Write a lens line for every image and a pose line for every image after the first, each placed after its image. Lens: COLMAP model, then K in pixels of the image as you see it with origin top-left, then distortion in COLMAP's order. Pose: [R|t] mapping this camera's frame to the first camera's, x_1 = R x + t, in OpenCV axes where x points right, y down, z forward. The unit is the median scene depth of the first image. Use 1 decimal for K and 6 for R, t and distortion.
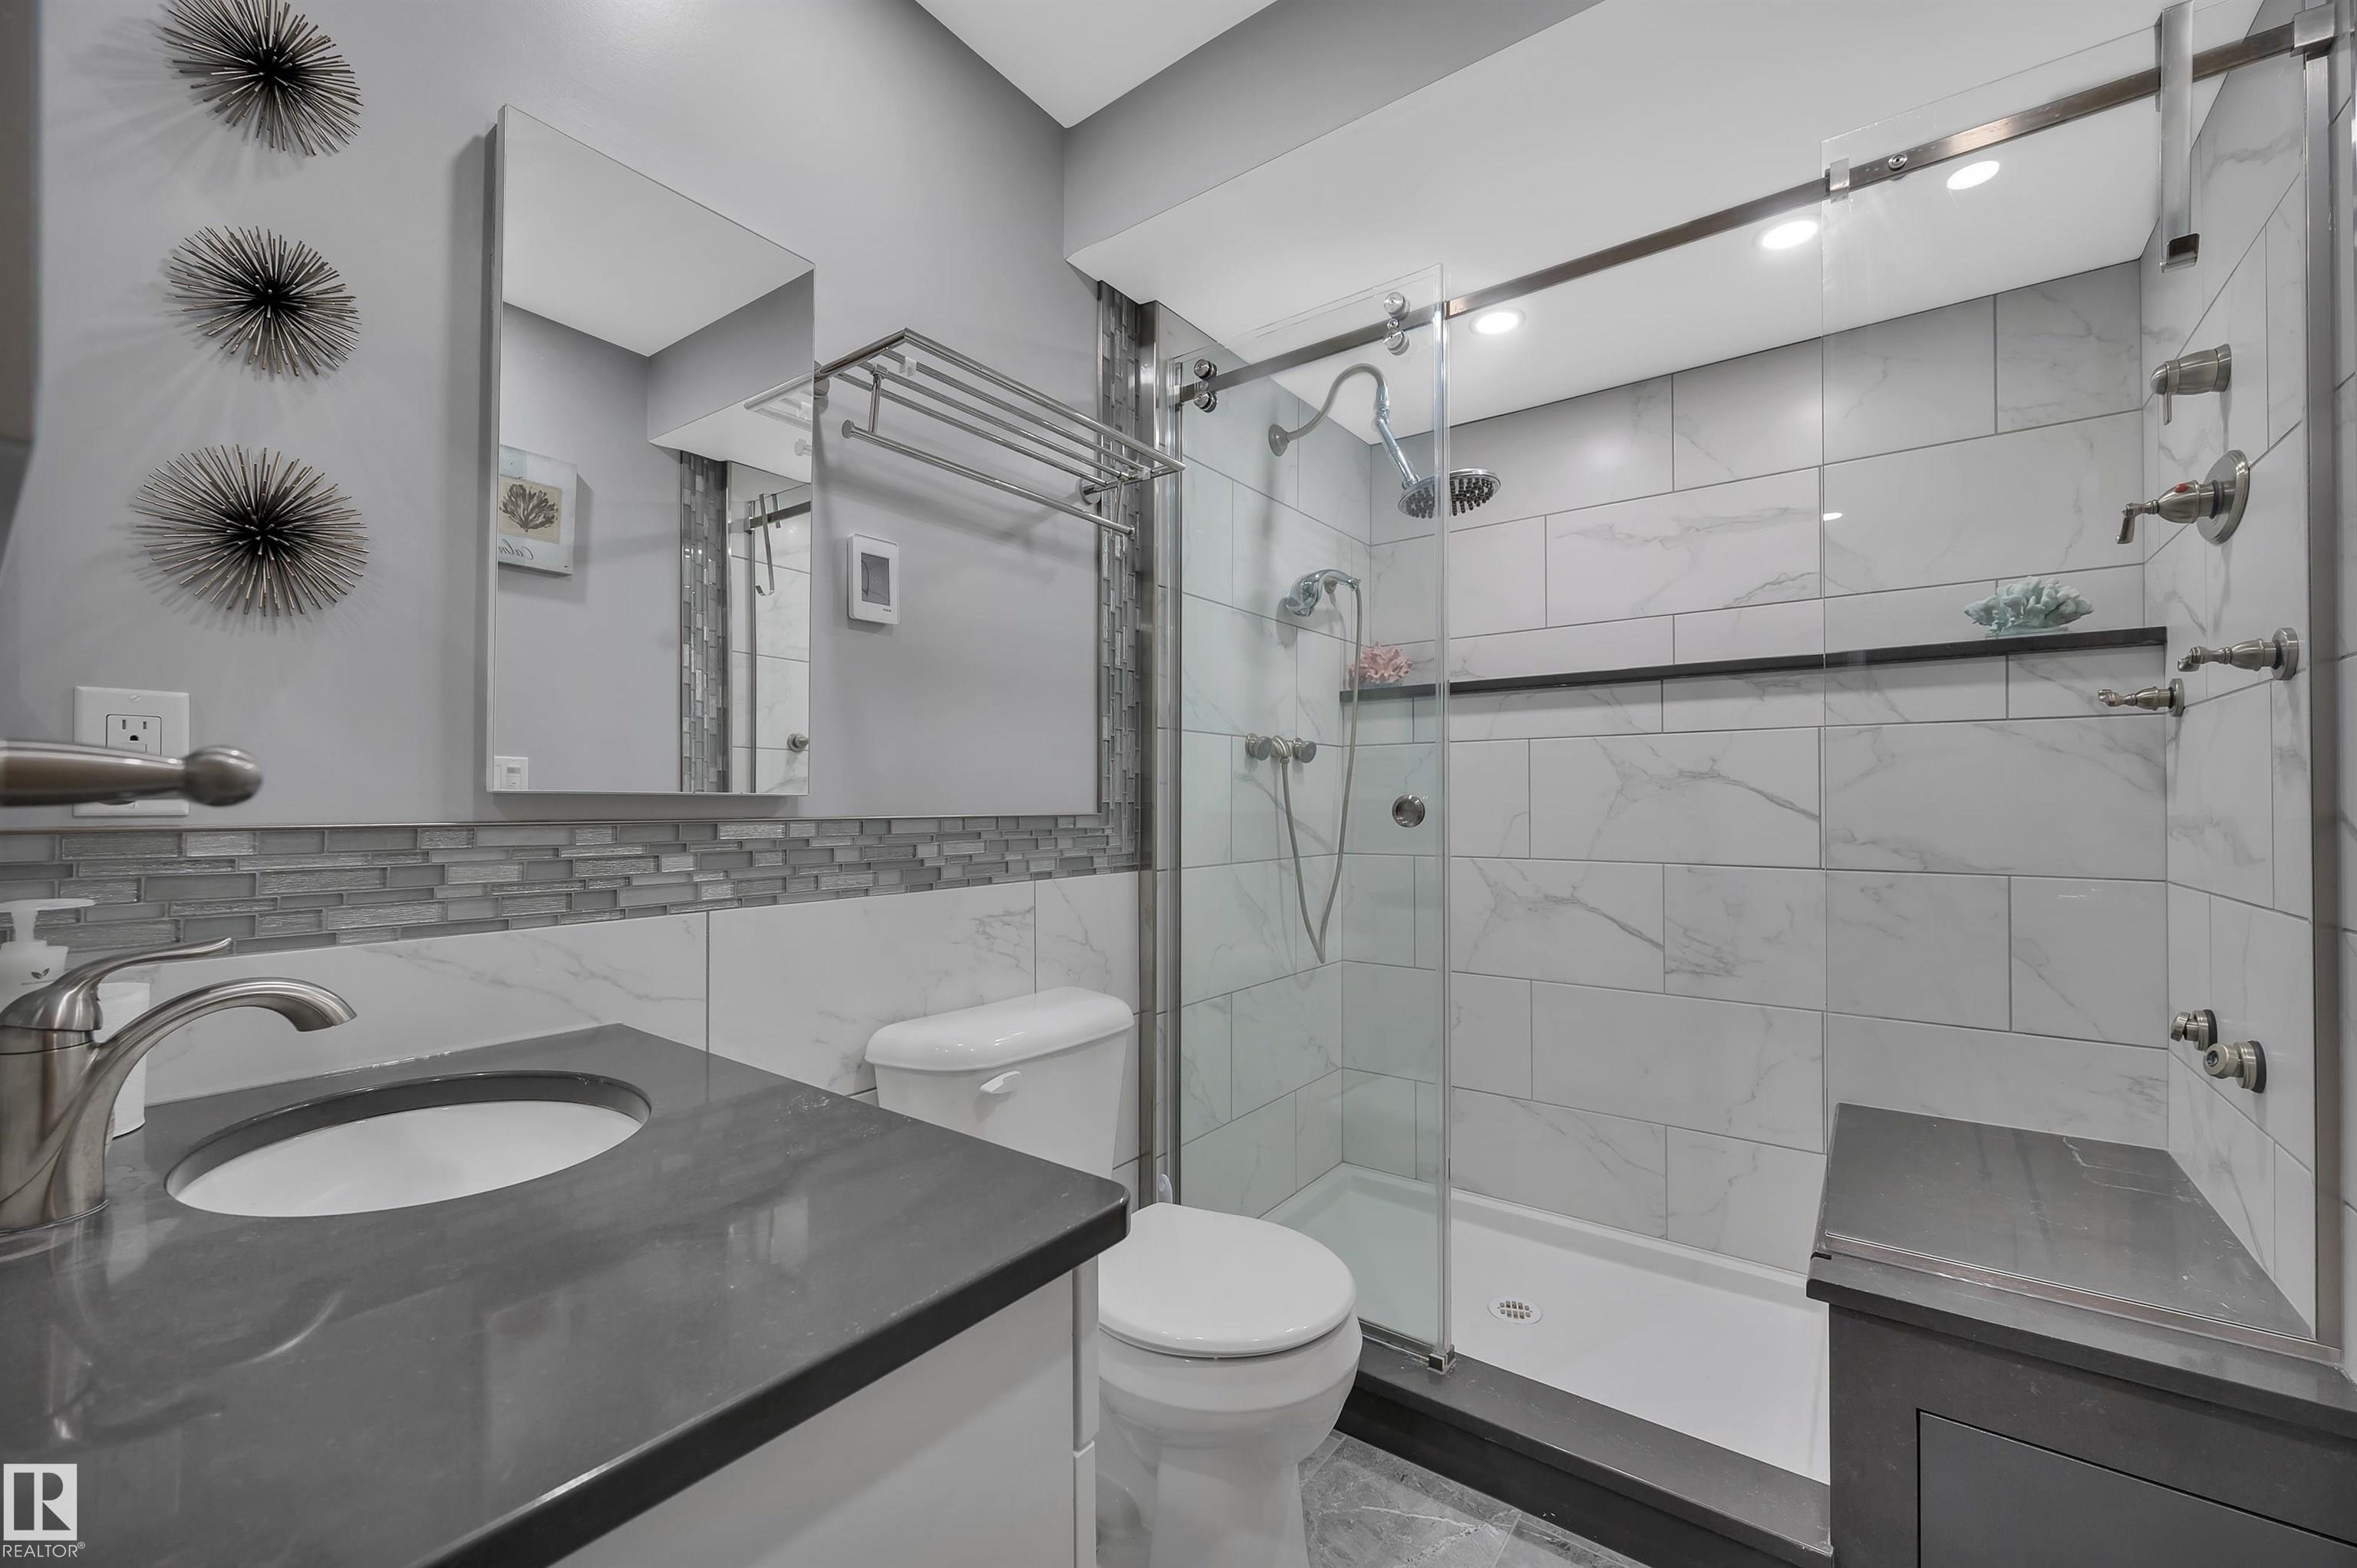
lens RADIAL K [[952.7, 0, 1174.3], [0, 952.7, 795.8], [0, 0, 1]] dist [-0.000423, 0.000076]
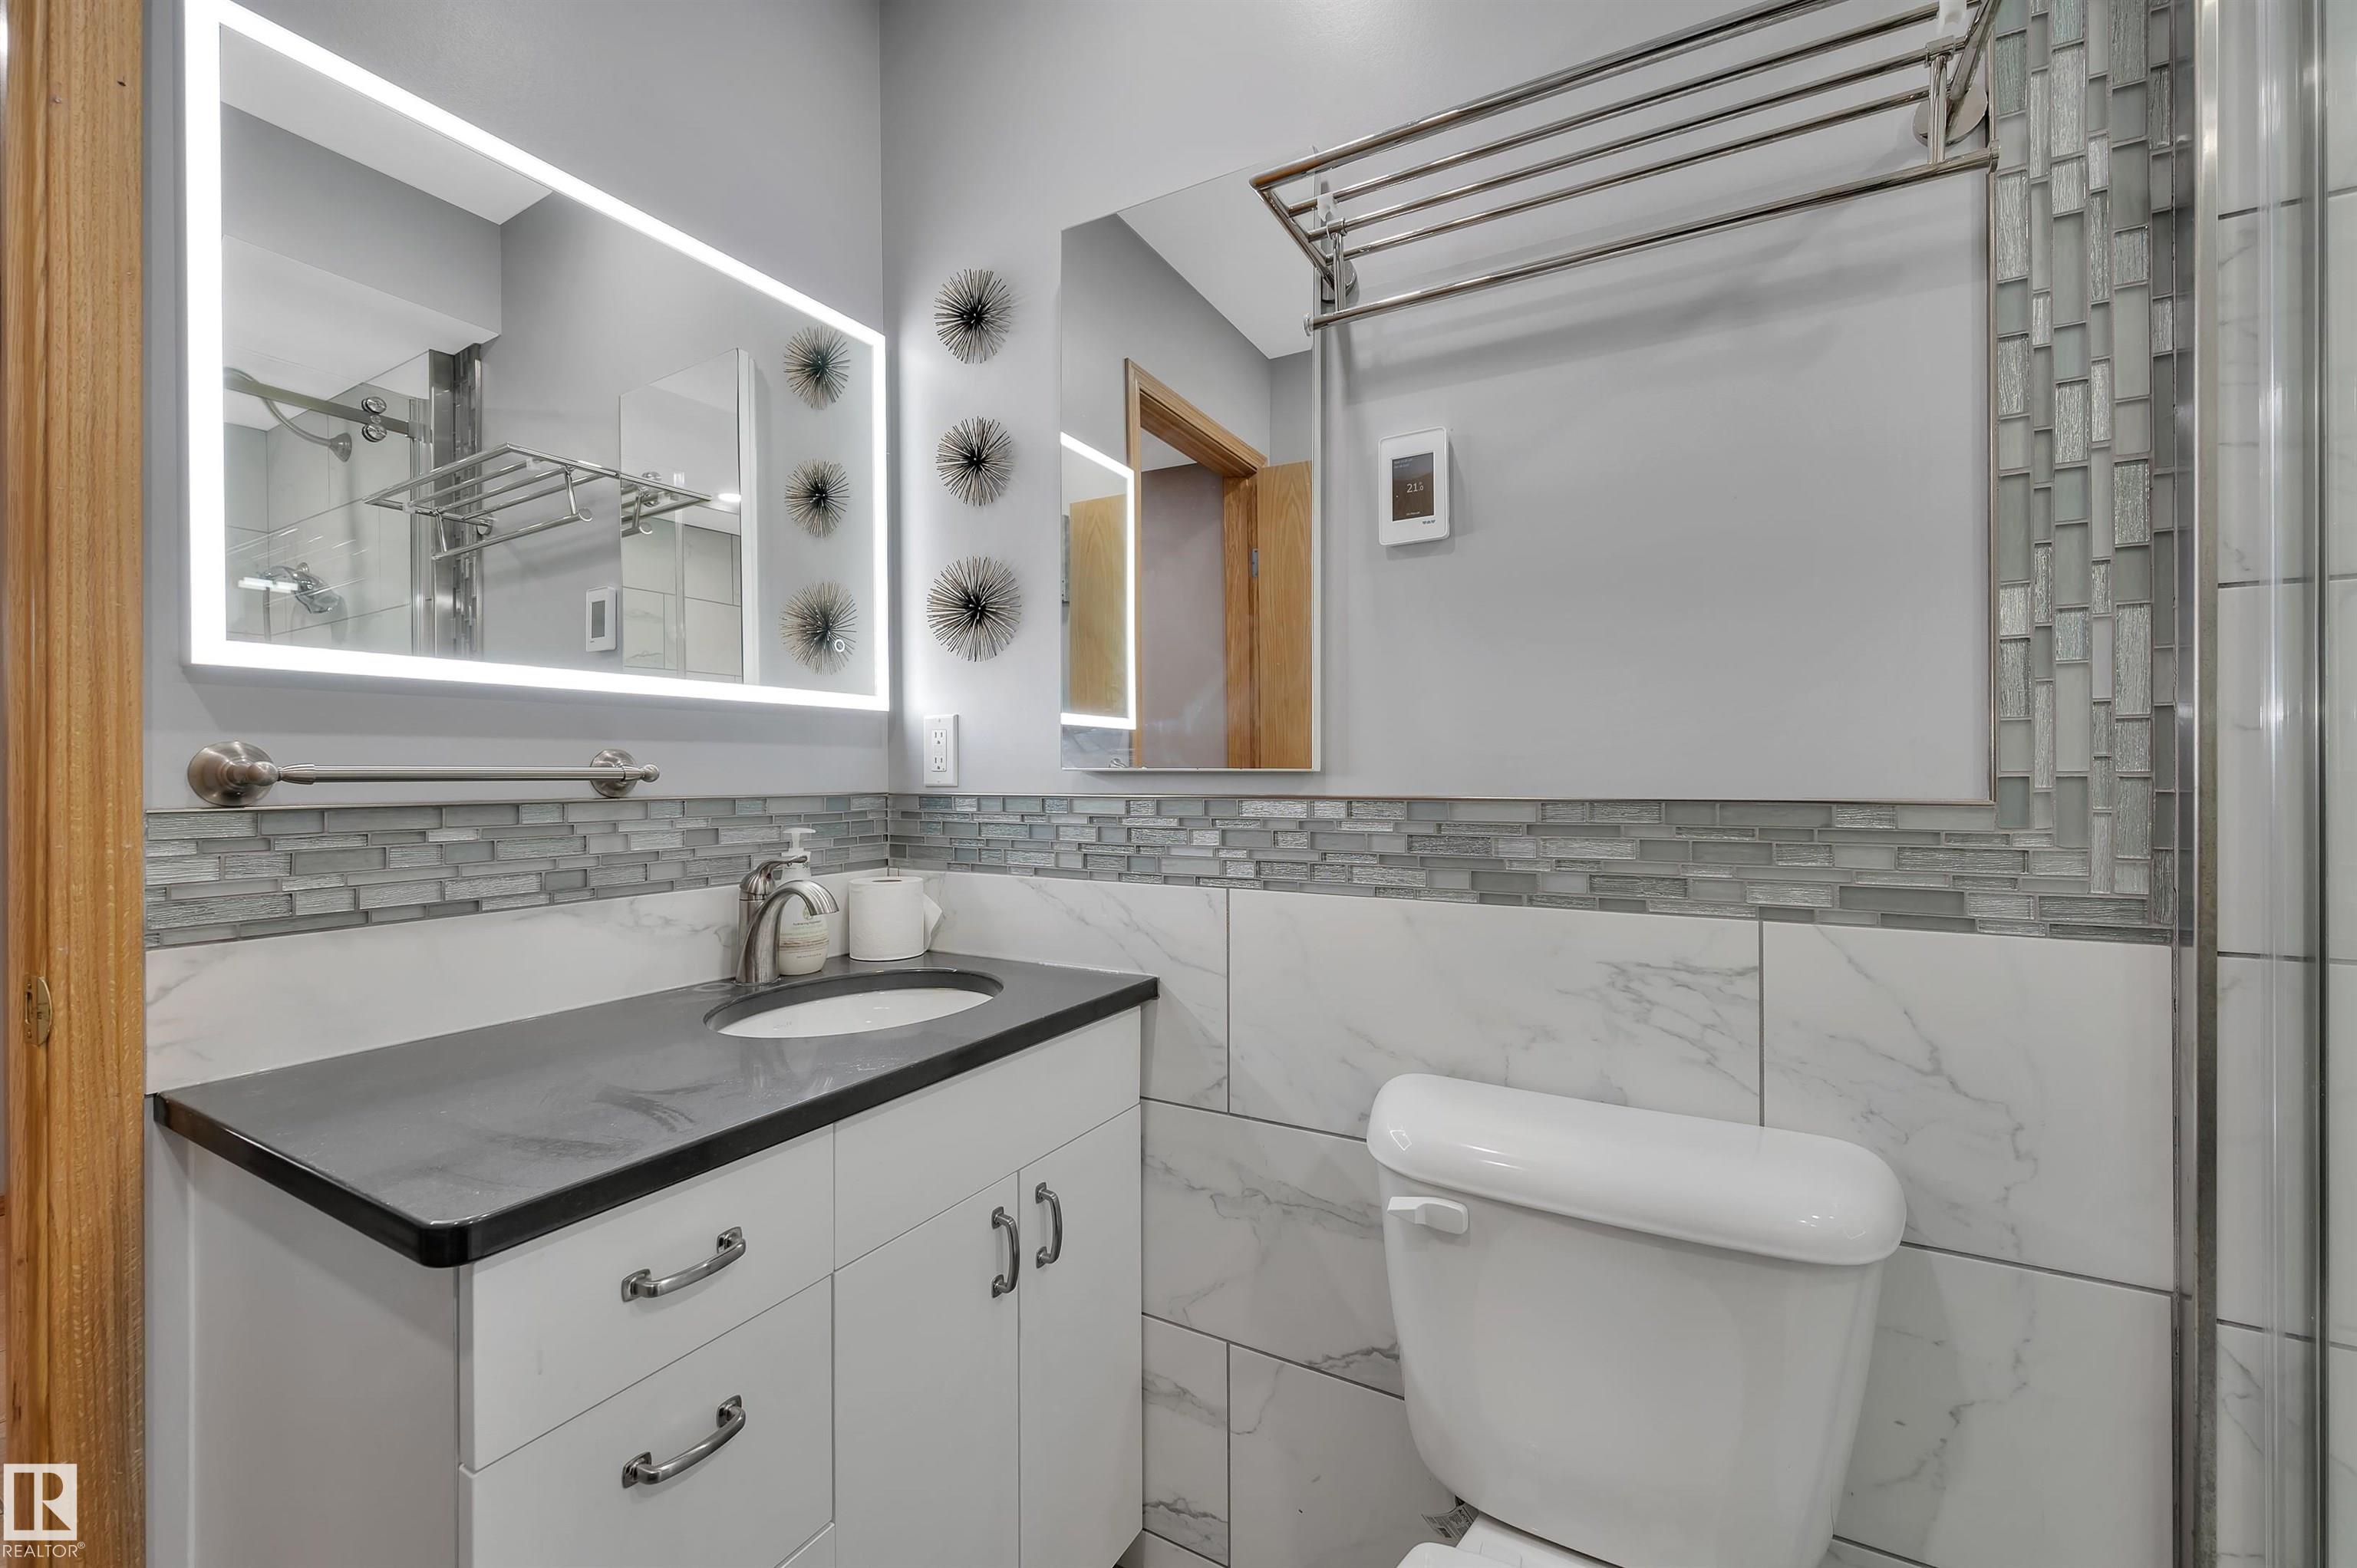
lens RADIAL K [[952.7, 0, 1174.6], [0, 952.7, 776.2], [0, 0, 1]] dist [-0.000423, 0.000076]
pose [[0.128104, -0.004829, -0.991749, 0.410023], [0.007705, 0.999963, -0.003874, 0.006927], [0.991731, -0.007146, 0.128137, 0.694940]]
